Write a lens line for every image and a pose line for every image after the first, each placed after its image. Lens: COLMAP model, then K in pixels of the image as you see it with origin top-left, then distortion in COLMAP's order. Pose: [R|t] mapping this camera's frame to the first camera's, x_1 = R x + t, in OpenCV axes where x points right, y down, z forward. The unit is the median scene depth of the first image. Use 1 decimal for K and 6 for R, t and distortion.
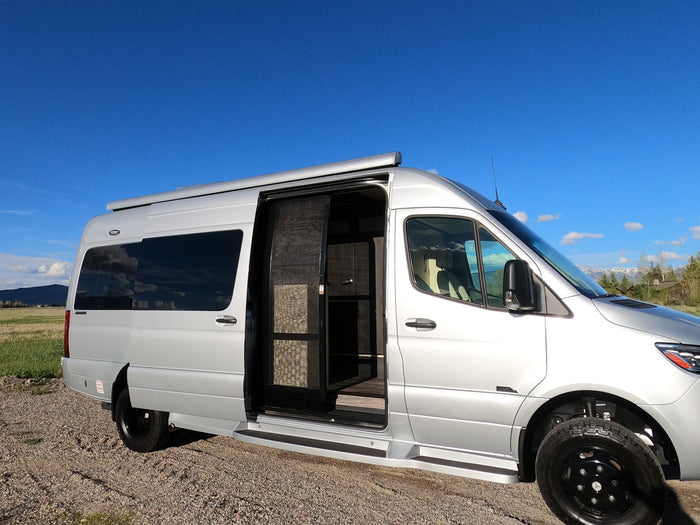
lens RADIAL K [[480.7, 0, 349.9], [0, 480.7, 259.8], [0, 0, 1]] dist [0.002987, -0.003345]
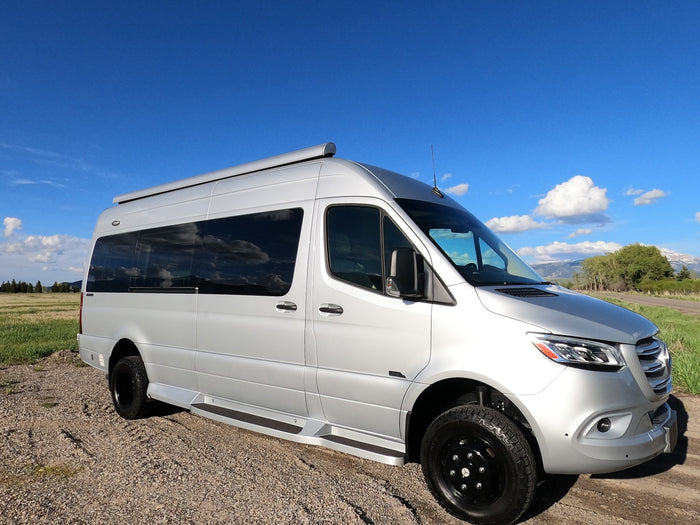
lens RADIAL K [[480.7, 0, 351.8], [0, 480.7, 261.6], [0, 0, 1]] dist [0.002987, -0.003345]
pose [[0.986914, 0.006170, -0.161127, 0.354163], [-0.001914, 0.999646, 0.026554, 0.002593], [0.161234, -0.025898, 0.986576, -0.017148]]
